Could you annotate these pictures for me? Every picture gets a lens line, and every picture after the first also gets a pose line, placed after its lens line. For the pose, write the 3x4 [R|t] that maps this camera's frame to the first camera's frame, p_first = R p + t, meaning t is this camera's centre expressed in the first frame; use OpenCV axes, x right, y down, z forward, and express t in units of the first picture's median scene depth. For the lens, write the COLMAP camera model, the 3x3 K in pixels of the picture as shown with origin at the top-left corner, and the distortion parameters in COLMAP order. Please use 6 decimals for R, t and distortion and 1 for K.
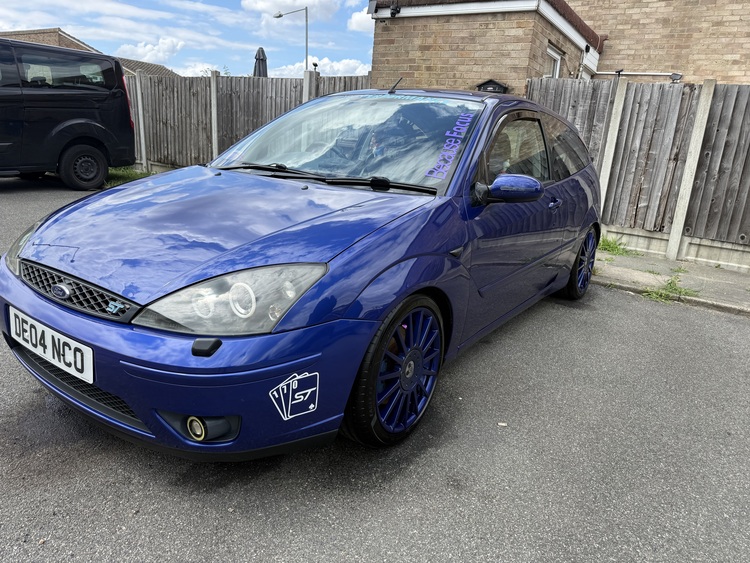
lens RADIAL K [[549.4, 0, 375.0], [0, 549.4, 281.5], [0, 0, 1]] dist [0.001021, 0.001674]
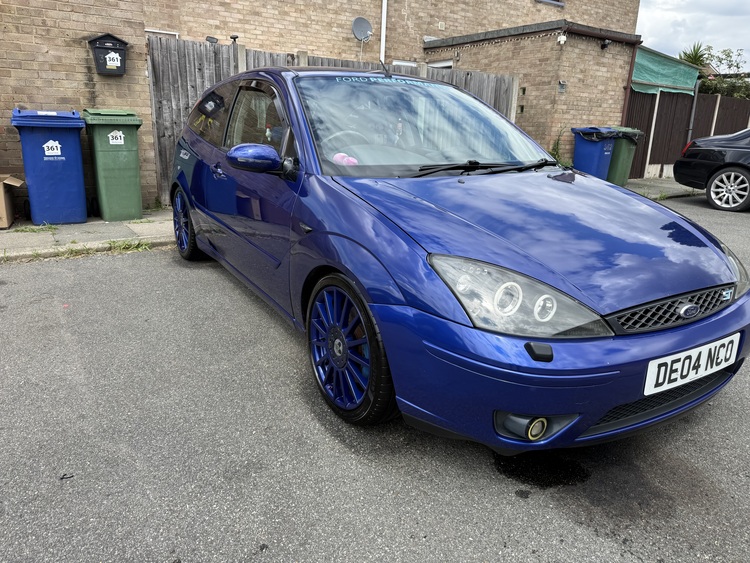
lens RADIAL K [[549.4, 0, 375.0], [0, 549.4, 281.5], [0, 0, 1]] dist [0.001021, 0.001674]
pose [[0.413244, -0.314806, 0.854474, -0.458564], [0.233667, 0.943583, 0.234629, -0.110924], [-0.880130, 0.102704, 0.463490, 0.287193]]
